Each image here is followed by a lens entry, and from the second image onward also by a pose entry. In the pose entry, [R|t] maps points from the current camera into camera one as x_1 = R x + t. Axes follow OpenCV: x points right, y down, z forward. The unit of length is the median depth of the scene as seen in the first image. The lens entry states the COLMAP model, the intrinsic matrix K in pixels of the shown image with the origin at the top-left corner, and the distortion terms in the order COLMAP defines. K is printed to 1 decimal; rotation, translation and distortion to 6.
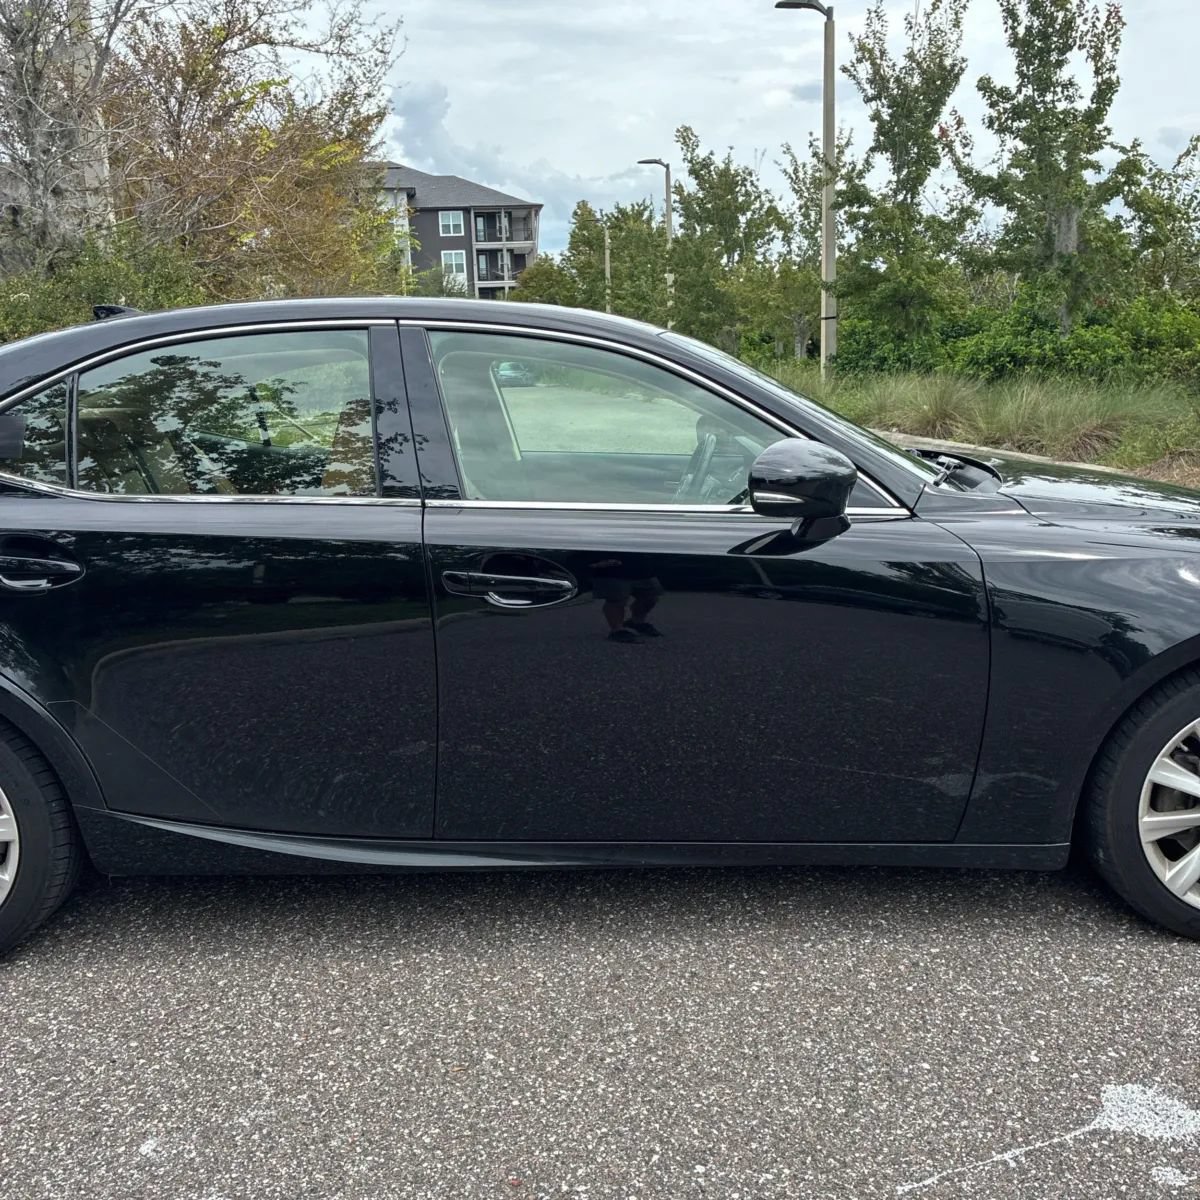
lens RADIAL K [[1227.5, 0, 622.4], [0, 1227.5, 600.9], [0, 0, 1]] dist [0.030757, 0.000000]
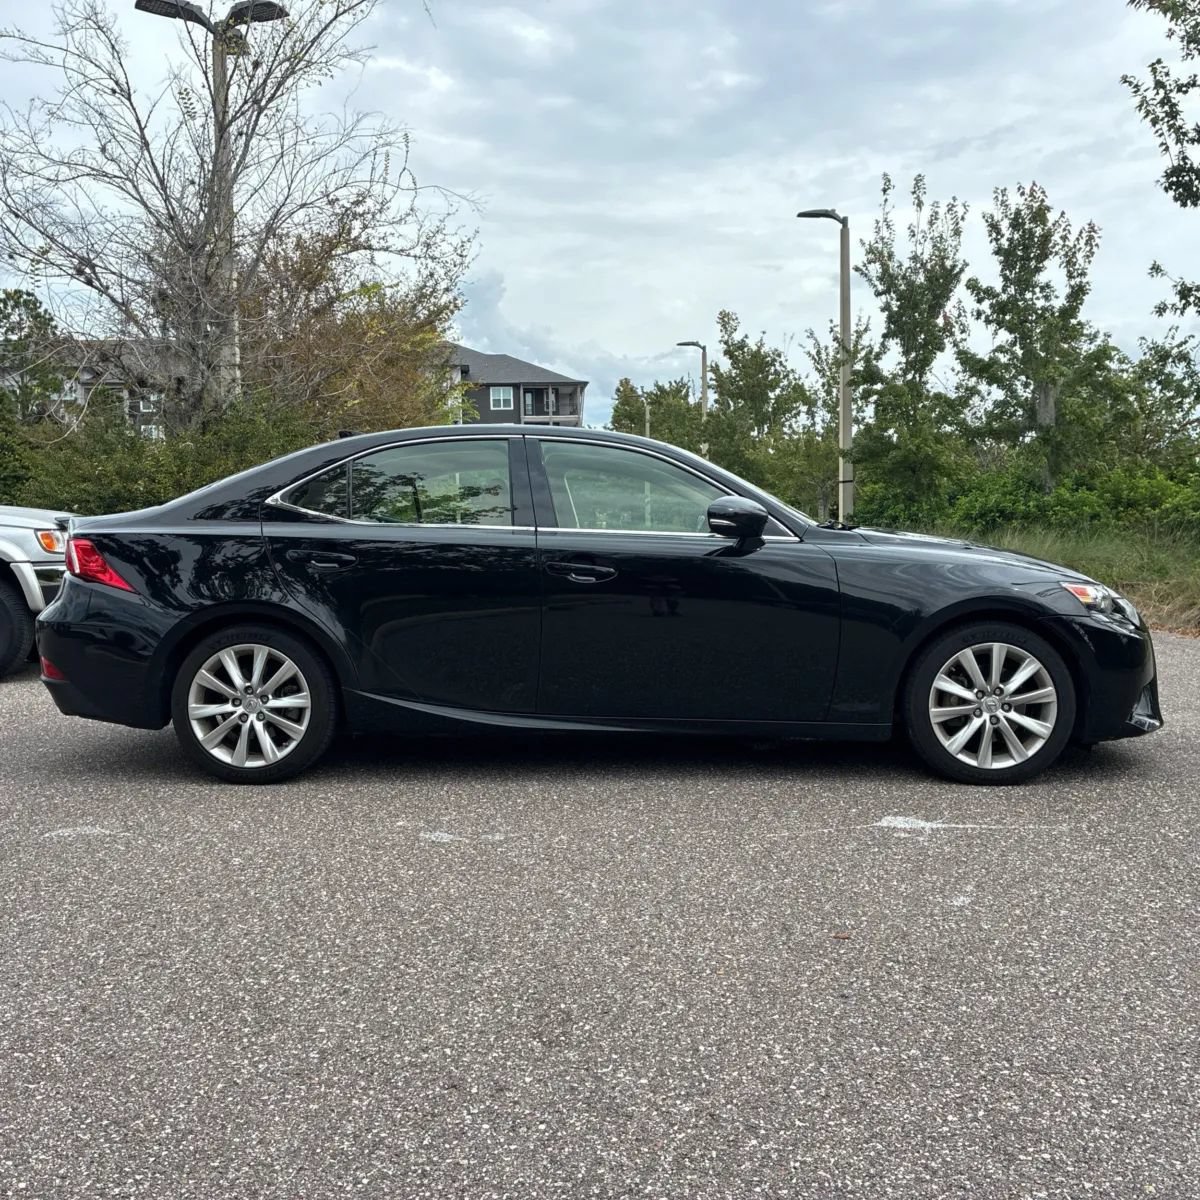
lens RADIAL K [[1227.5, 0, 598.3], [0, 1227.5, 601.6], [0, 0, 1]] dist [0.030757, 0.000000]
pose [[0.998536, 0.018054, -0.050989, 0.003565], [-0.024726, 0.990750, -0.133431, 0.034048], [0.048108, 0.134496, 0.989746, -0.101529]]
